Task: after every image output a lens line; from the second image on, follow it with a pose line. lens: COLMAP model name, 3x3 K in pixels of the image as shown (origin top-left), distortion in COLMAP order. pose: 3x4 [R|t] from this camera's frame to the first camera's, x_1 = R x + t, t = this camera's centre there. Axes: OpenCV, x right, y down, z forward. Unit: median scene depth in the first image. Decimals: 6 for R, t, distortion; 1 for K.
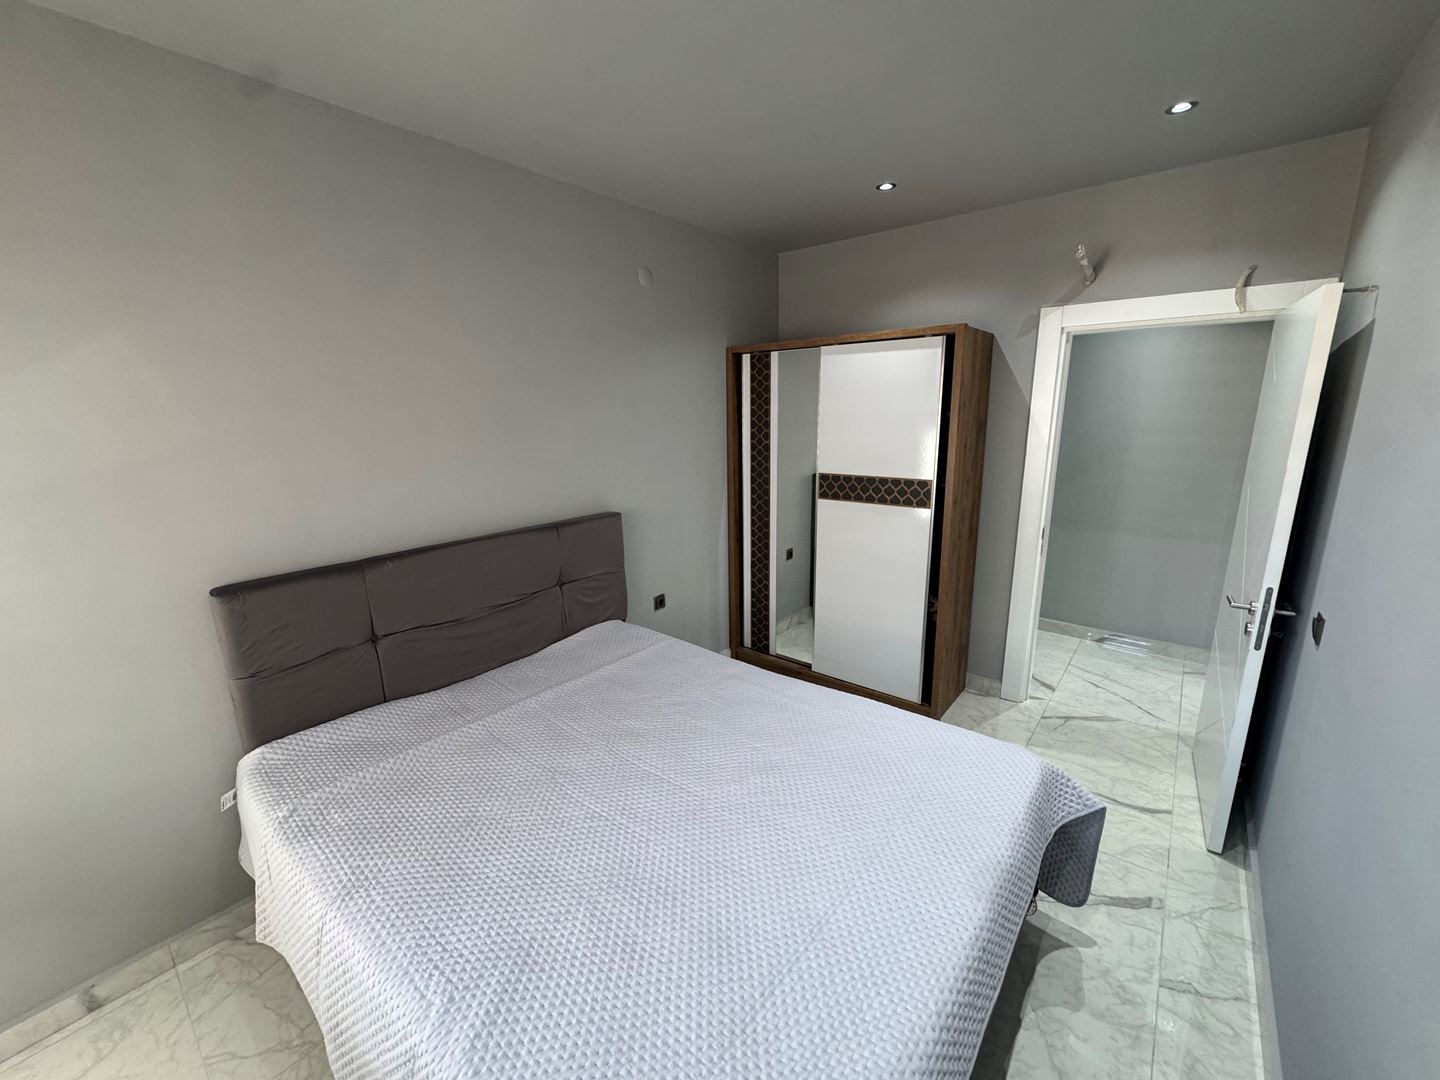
lens RADIAL K [[574.6, 0, 720.0], [0, 574.6, 540.0], [0, 0, 1]] dist [-0.002796, 0.000030]
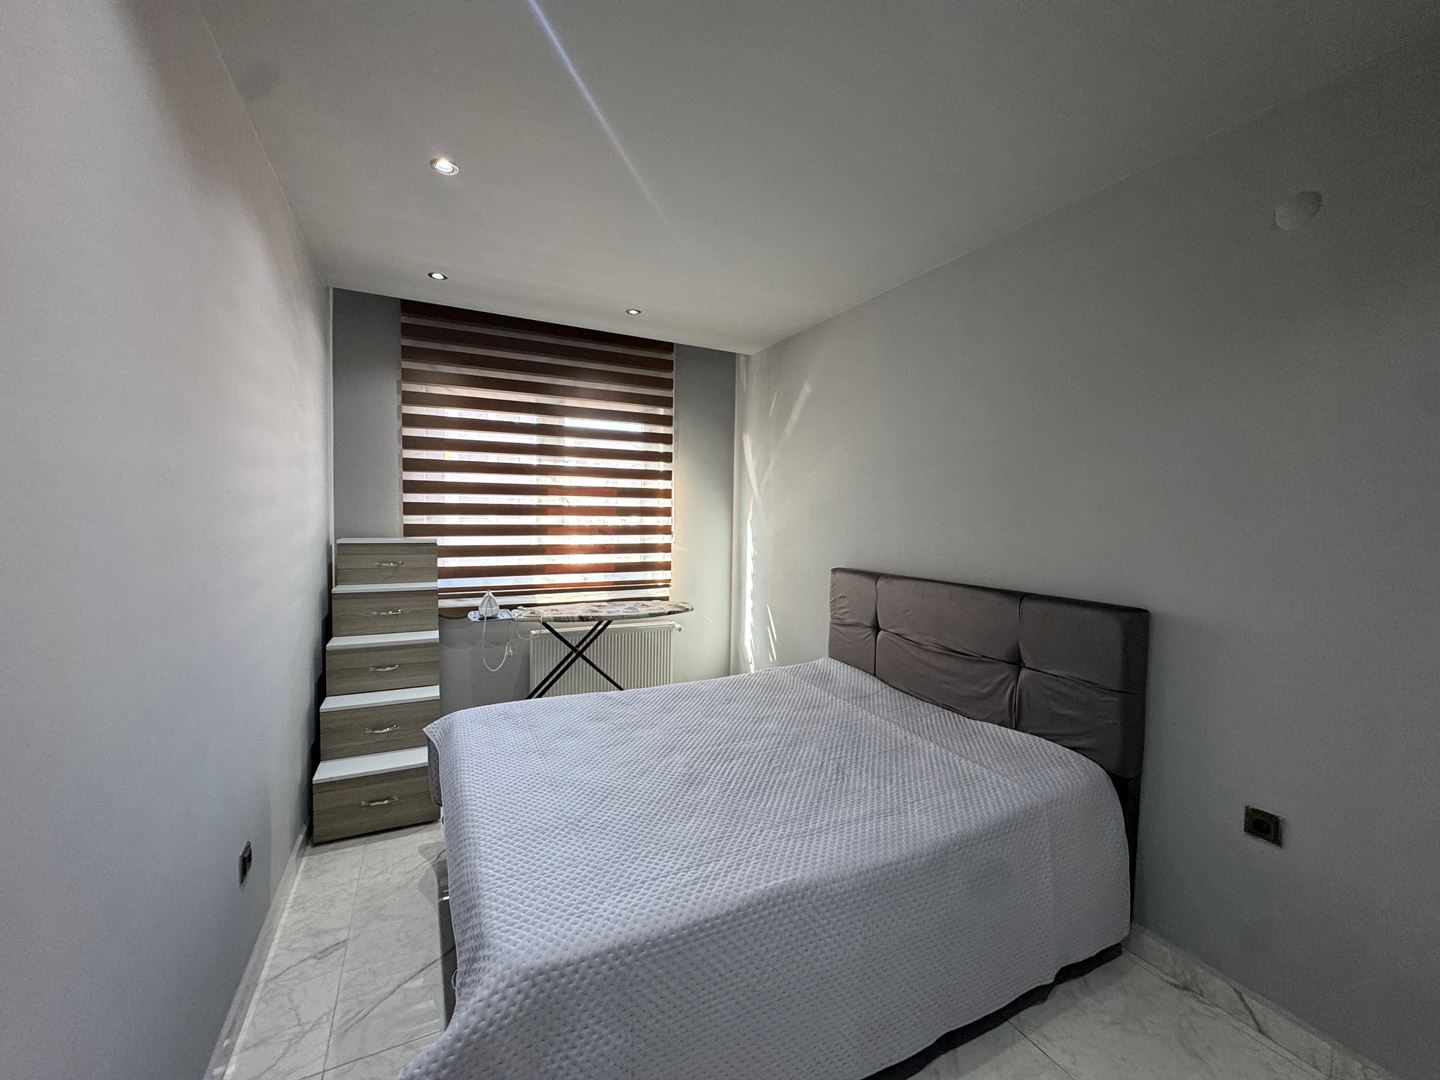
lens RADIAL K [[574.6, 0, 720.0], [0, 574.6, 540.0], [0, 0, 1]] dist [-0.002796, 0.000030]
pose [[-0.392836, 0.052960, -0.918082, 0.762122], [-0.219406, 0.964112, 0.149497, -0.149869], [0.893051, 0.260161, -0.367118, 0.993540]]
